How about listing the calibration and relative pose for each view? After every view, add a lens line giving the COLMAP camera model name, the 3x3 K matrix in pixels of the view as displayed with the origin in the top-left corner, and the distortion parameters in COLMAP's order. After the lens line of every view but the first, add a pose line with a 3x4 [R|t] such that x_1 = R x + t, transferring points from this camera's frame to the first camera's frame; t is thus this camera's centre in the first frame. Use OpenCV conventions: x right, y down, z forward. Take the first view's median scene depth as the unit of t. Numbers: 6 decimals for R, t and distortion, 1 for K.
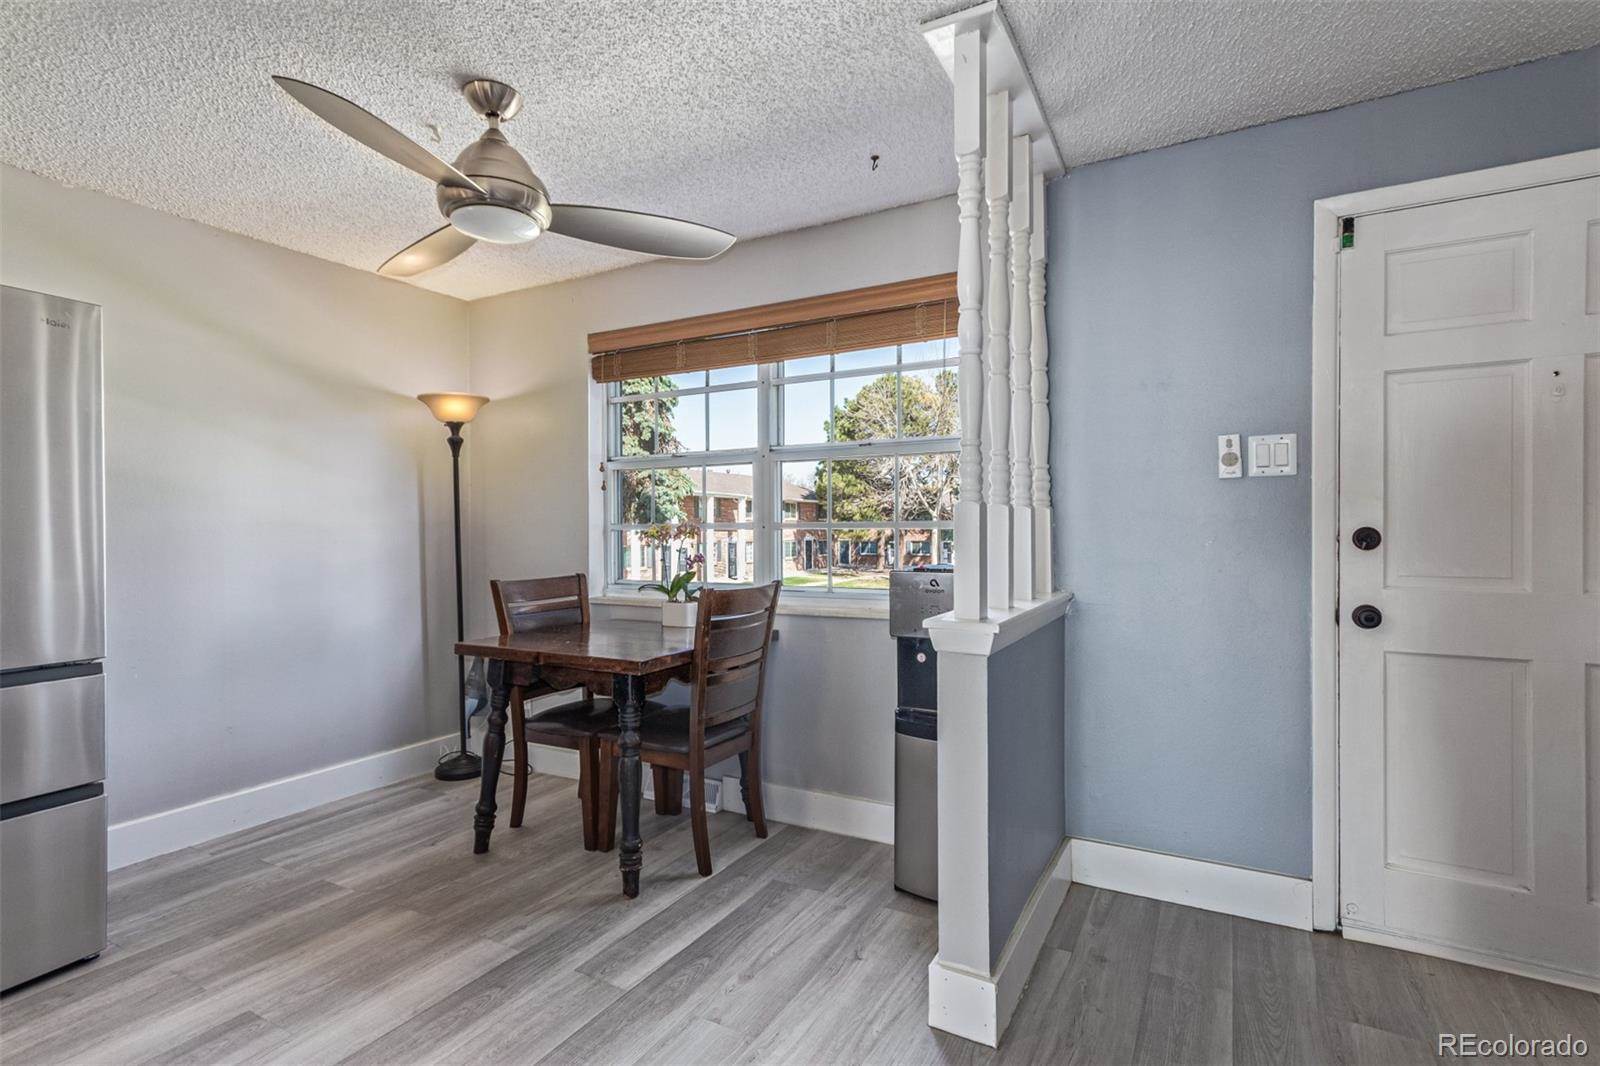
lens RADIAL K [[746.7, 0, 800.0], [0, 746.7, 533.0], [0, 0, 1]] dist [0.008651, -0.000491]
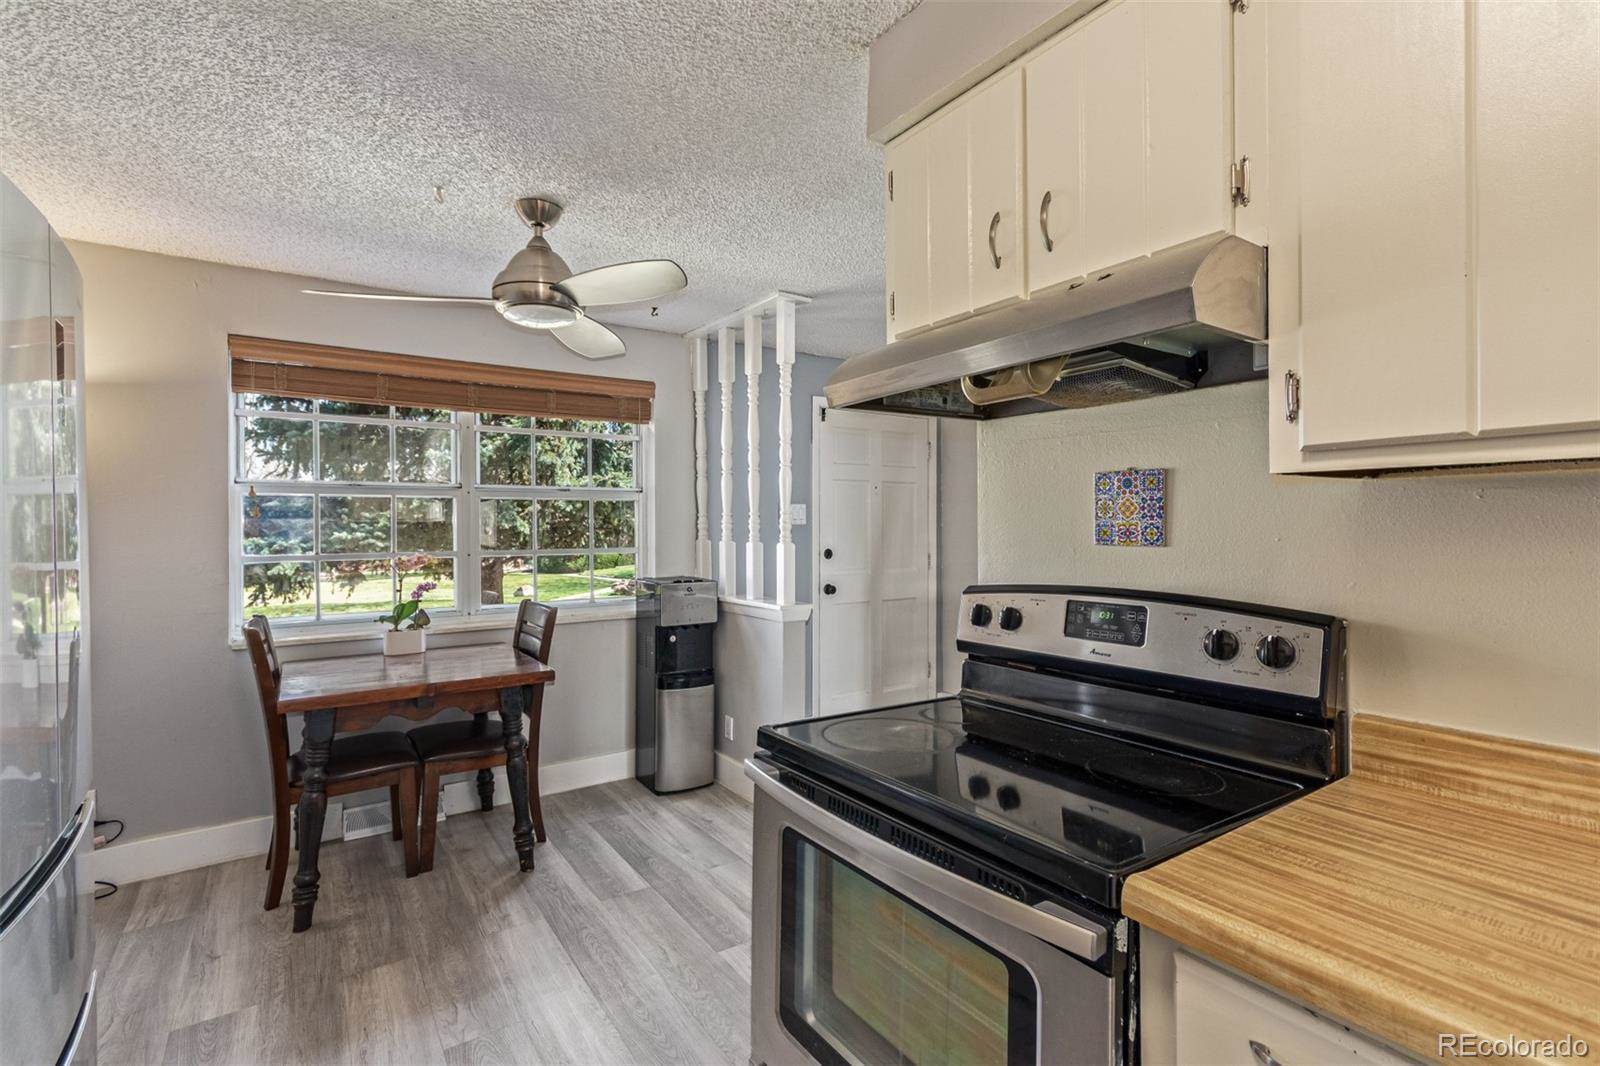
lens RADIAL K [[744.2, 0, 802.1], [0, 744.2, 530.2], [0, 0, 1]] dist [0.015200, -0.000016]
pose [[0.447570, -0.003390, 0.894243, -1.221118], [-0.000698, 0.999991, 0.004140, -0.070966], [-0.894249, -0.002477, 0.447563, 0.082699]]
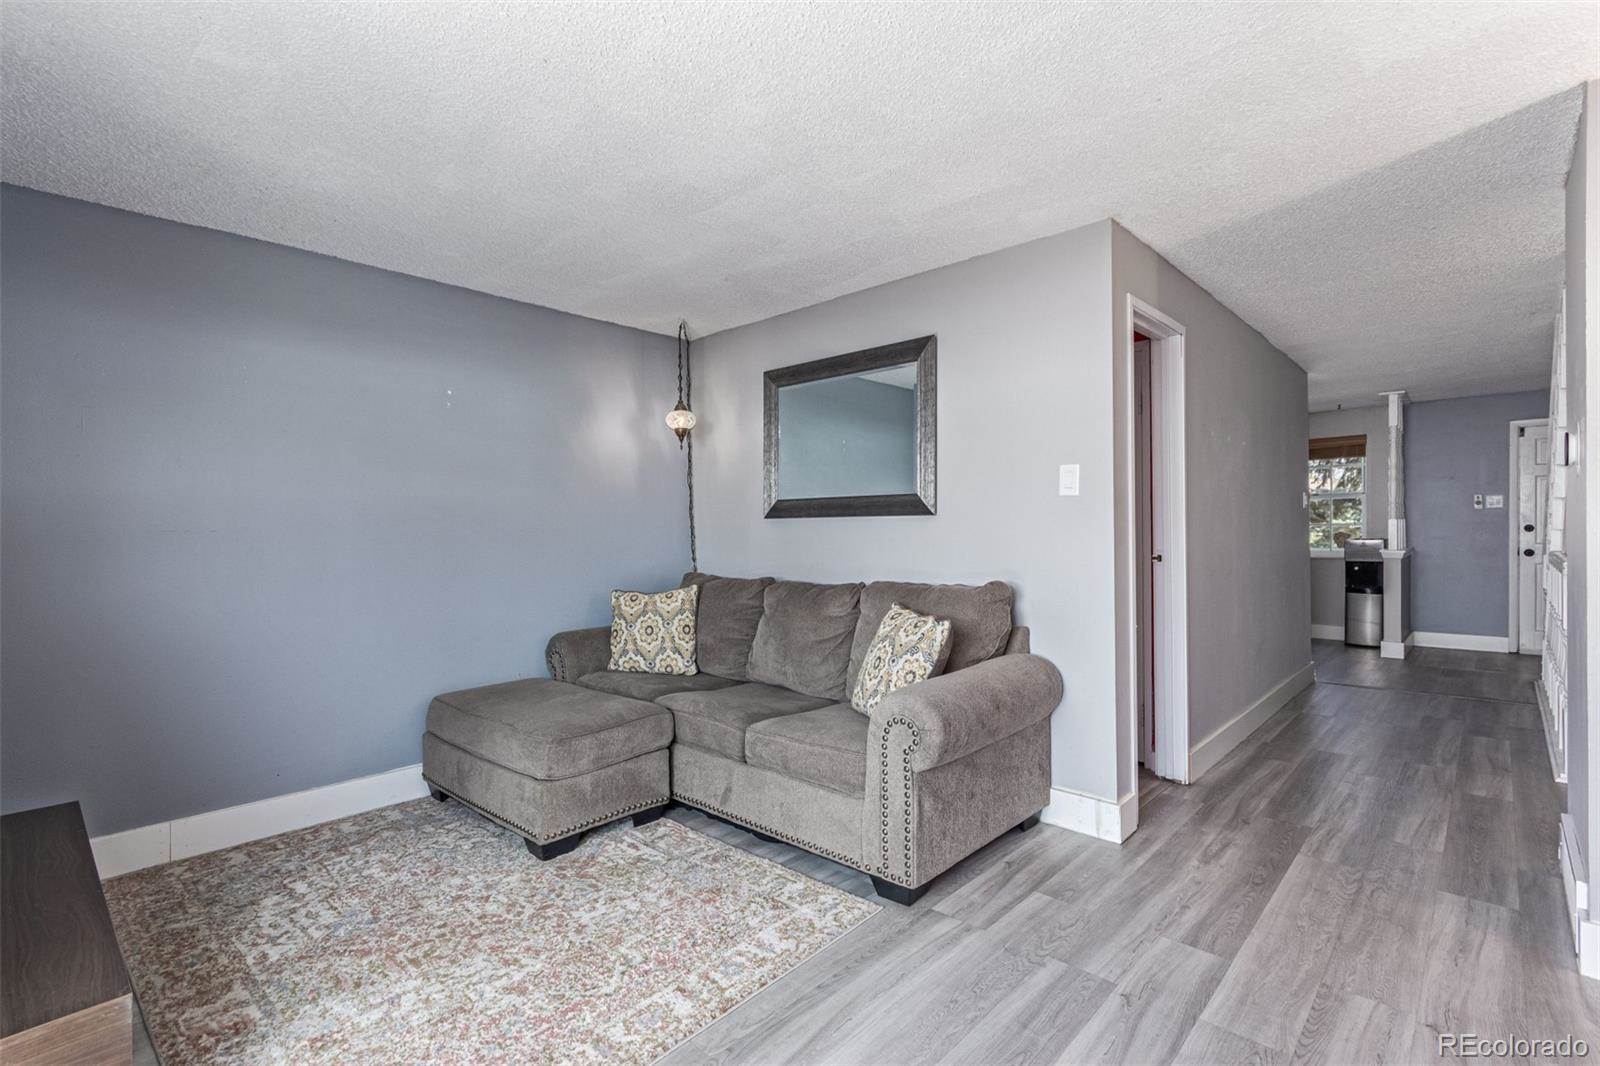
lens RADIAL K [[746.7, 0, 800.0], [0, 746.7, 533.0], [0, 0, 1]] dist [0.008651, -0.000491]
pose [[0.969790, -0.003175, -0.243923, -1.437619], [0.004425, 0.999980, 0.004577, -0.000914], [0.243903, -0.005519, 0.969784, -2.795851]]
